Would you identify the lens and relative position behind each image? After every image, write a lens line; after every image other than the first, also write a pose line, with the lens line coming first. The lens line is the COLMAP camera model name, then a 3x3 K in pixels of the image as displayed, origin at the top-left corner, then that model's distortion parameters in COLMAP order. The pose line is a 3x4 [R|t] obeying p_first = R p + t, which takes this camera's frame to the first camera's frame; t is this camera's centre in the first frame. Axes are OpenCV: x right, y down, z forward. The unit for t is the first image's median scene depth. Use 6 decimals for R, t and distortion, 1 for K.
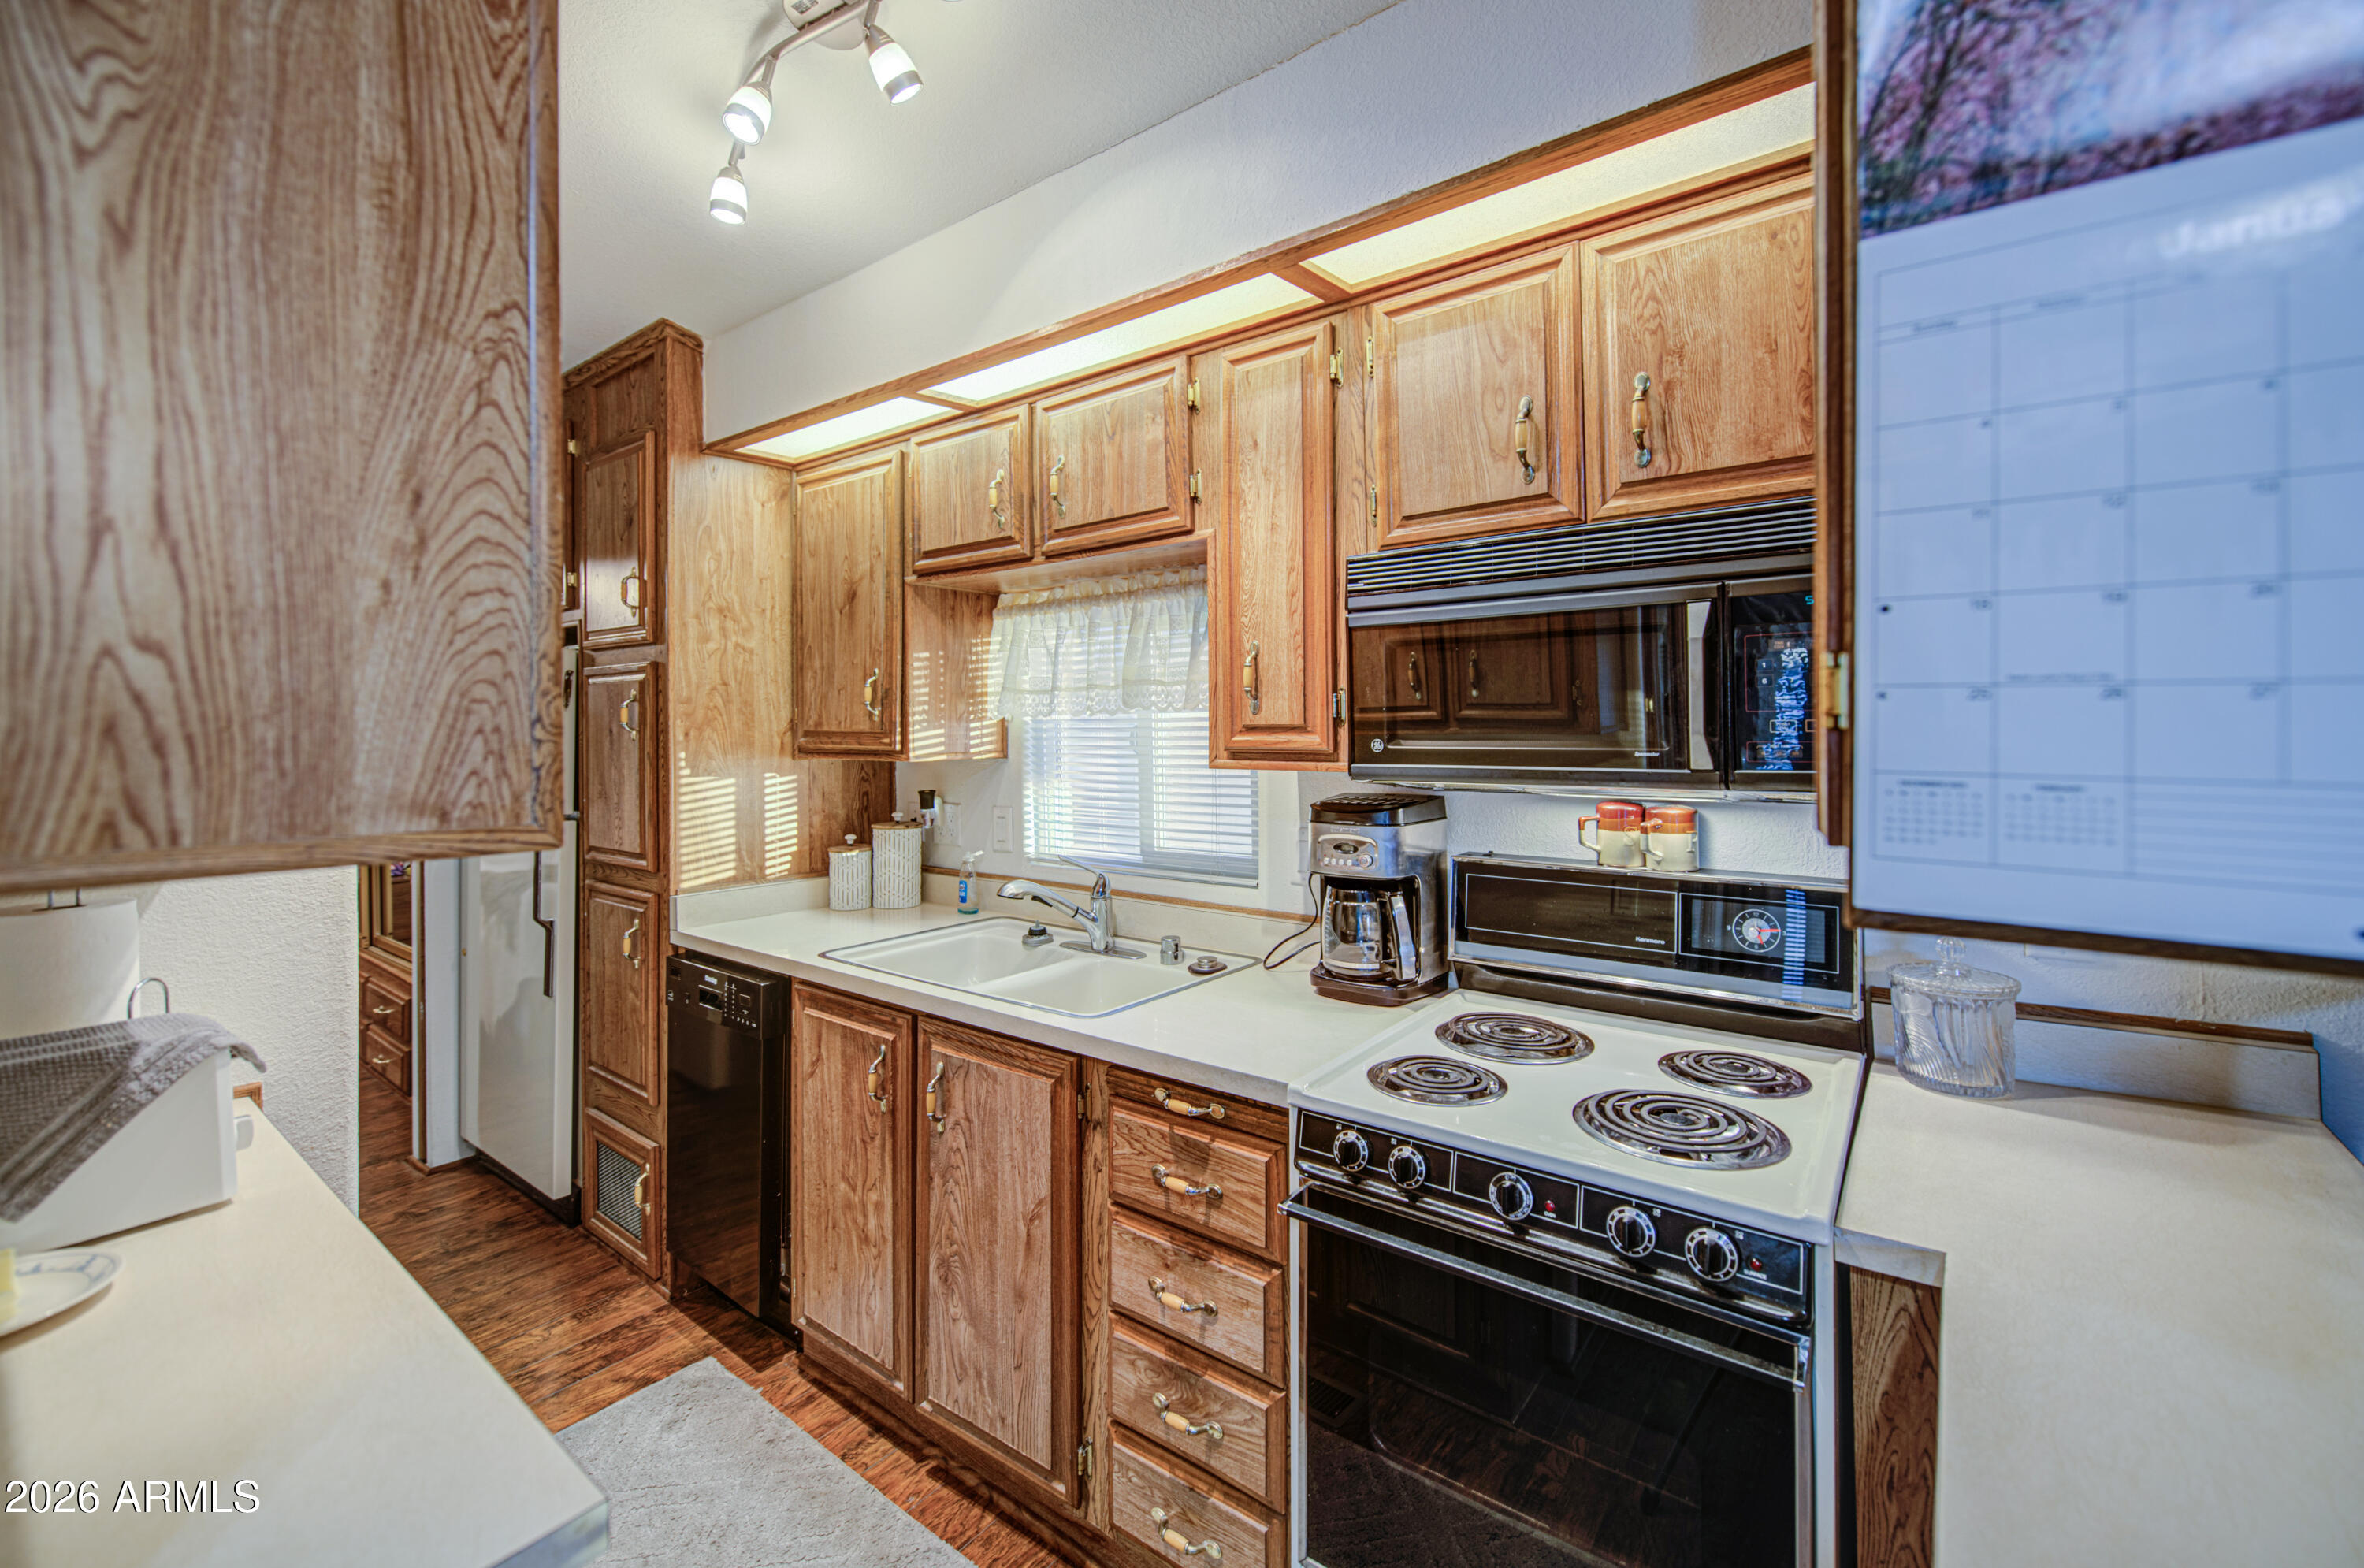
lens RADIAL K [[980.1, 0, 1185.0], [0, 980.1, 735.4], [0, 0, 1]] dist [-0.000027, -0.000109]
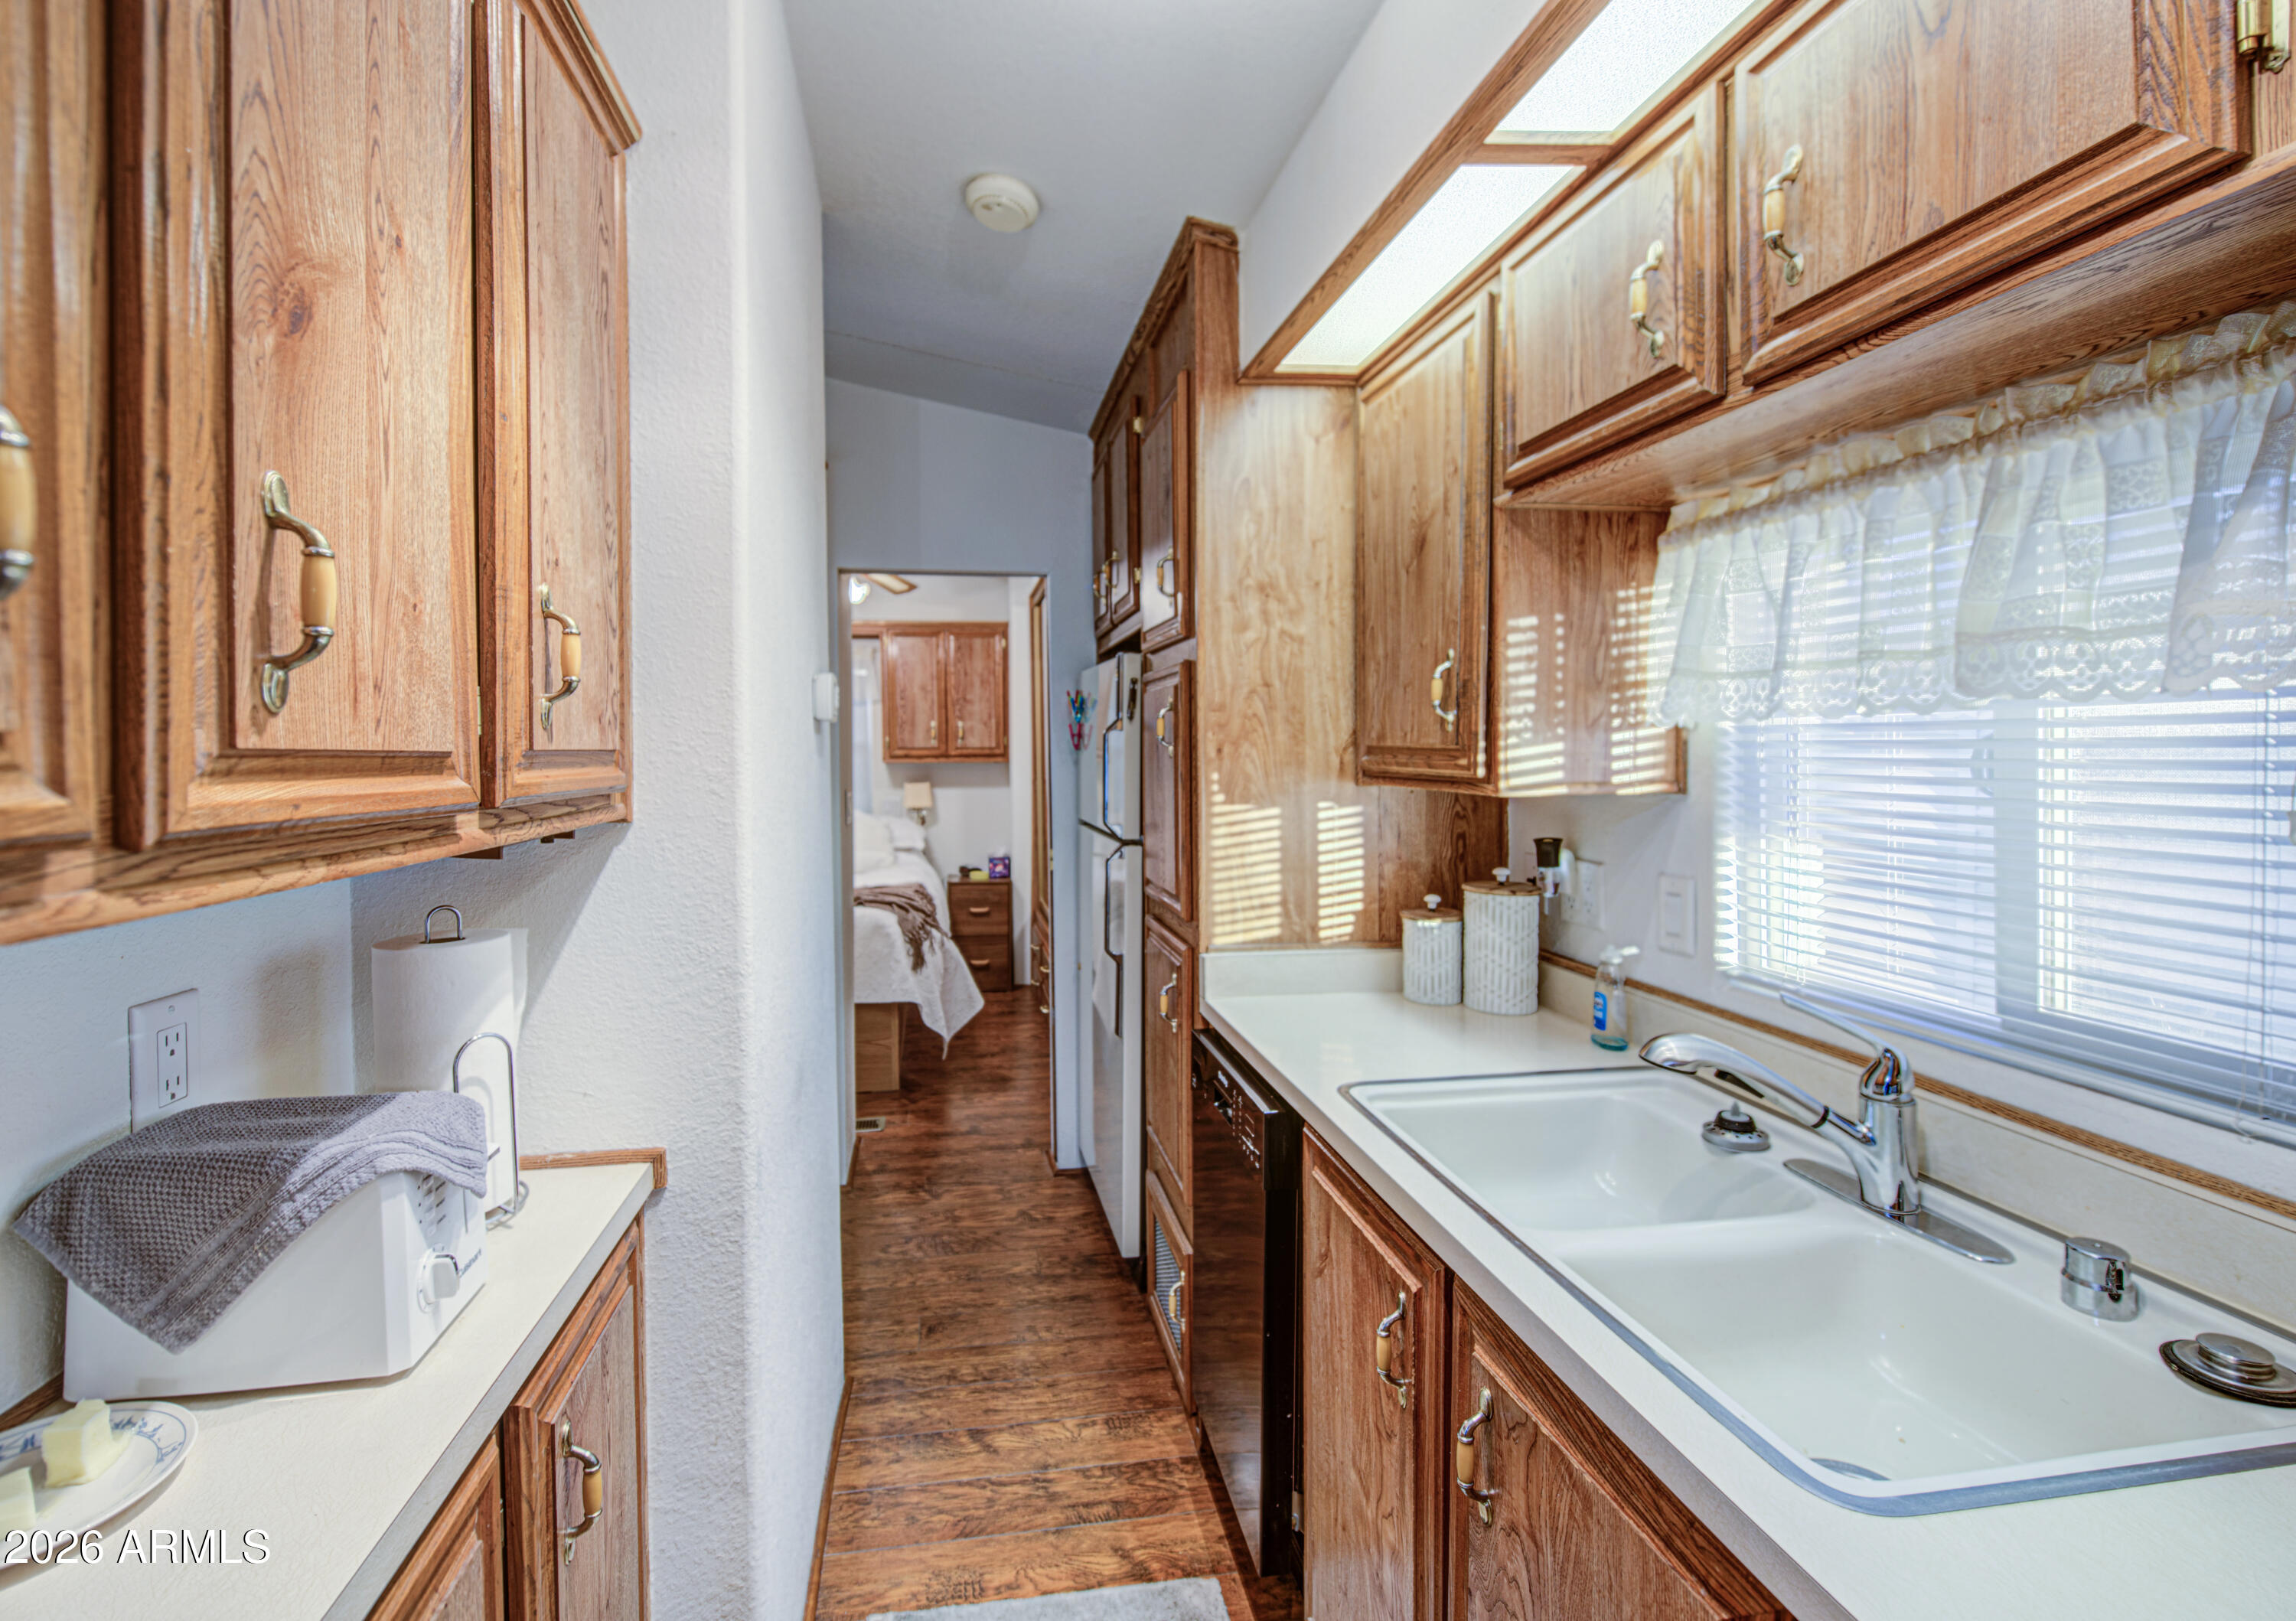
lens RADIAL K [[995.1, 0, 1098.3], [0, 995.1, 766.1], [0, 0, 1]] dist [0.002005, -0.003667]
pose [[0.726135, 0.014872, -0.687391, -0.032151], [-0.003289, 0.999830, 0.018157, -0.002766], [0.687544, -0.010923, 0.726061, 0.363001]]
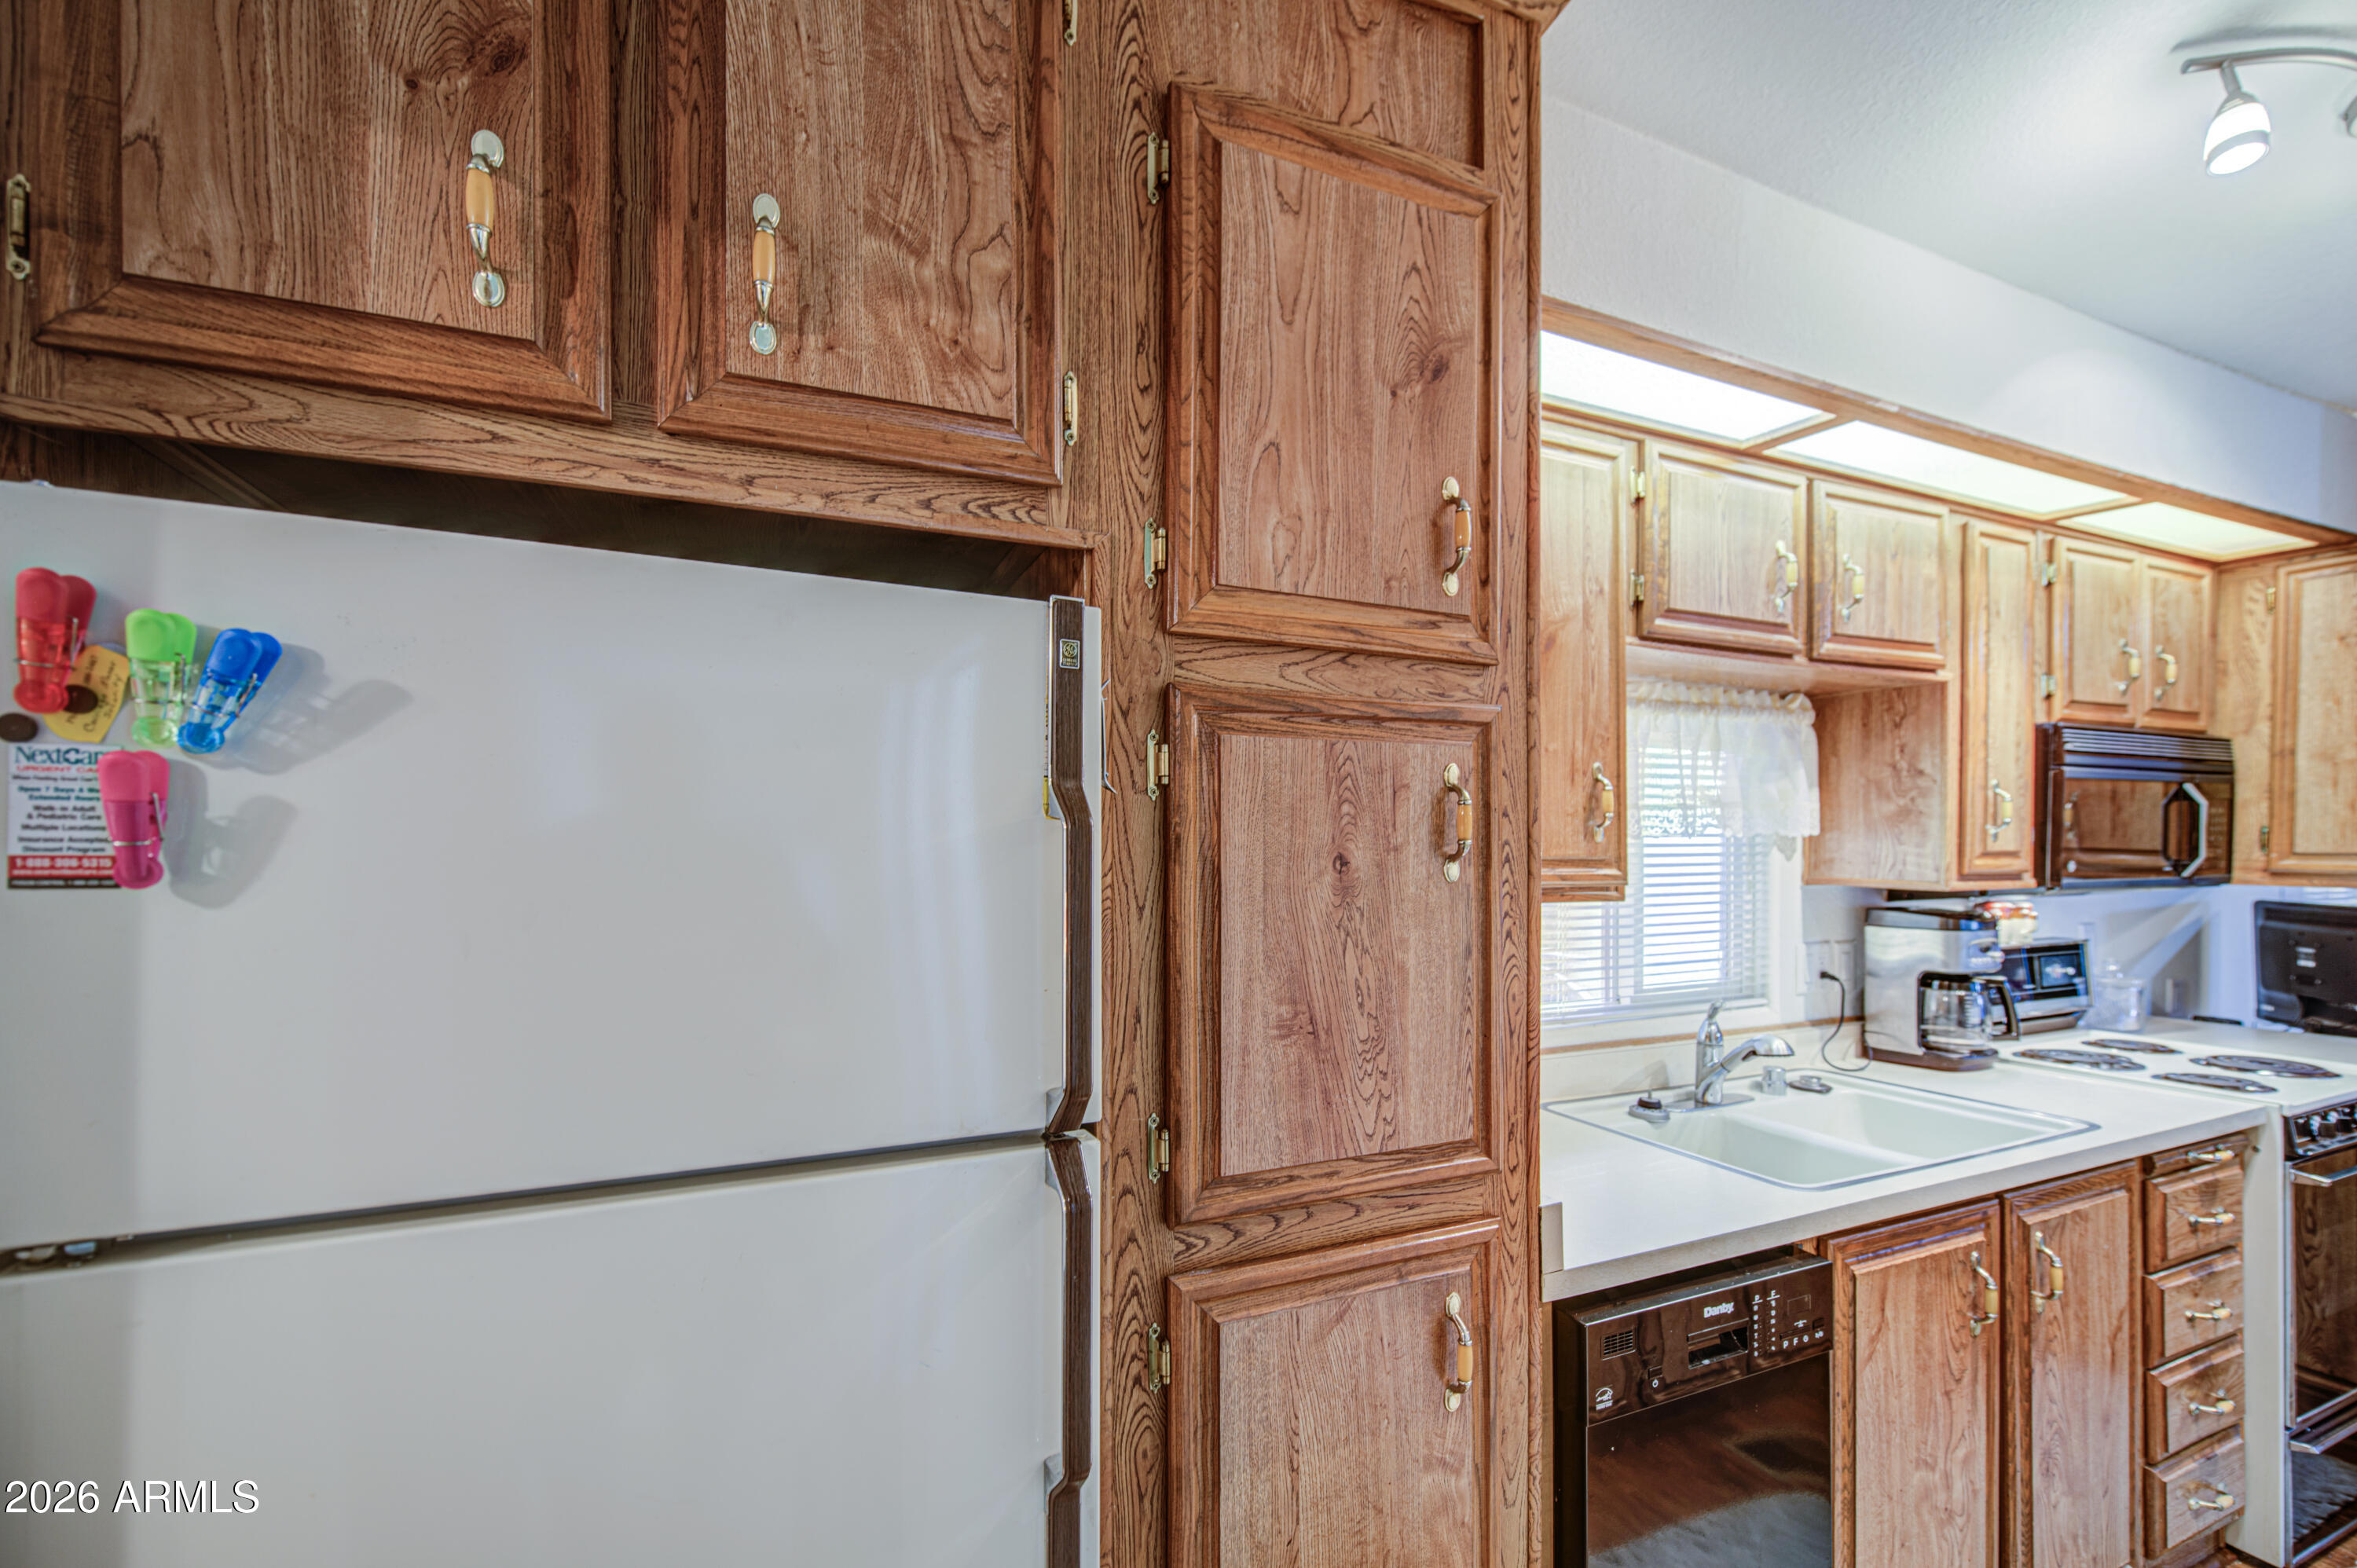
lens RADIAL K [[962.0, 0, 1182.6], [0, 962.0, 863.1], [0, 0, 1]] dist [-0.001145, -0.000768]
pose [[0.486836, -0.009518, 0.873441, -1.011308], [0.003961, 0.999954, 0.008689, -0.006489], [-0.873484, -0.000770, 0.486852, 0.921677]]
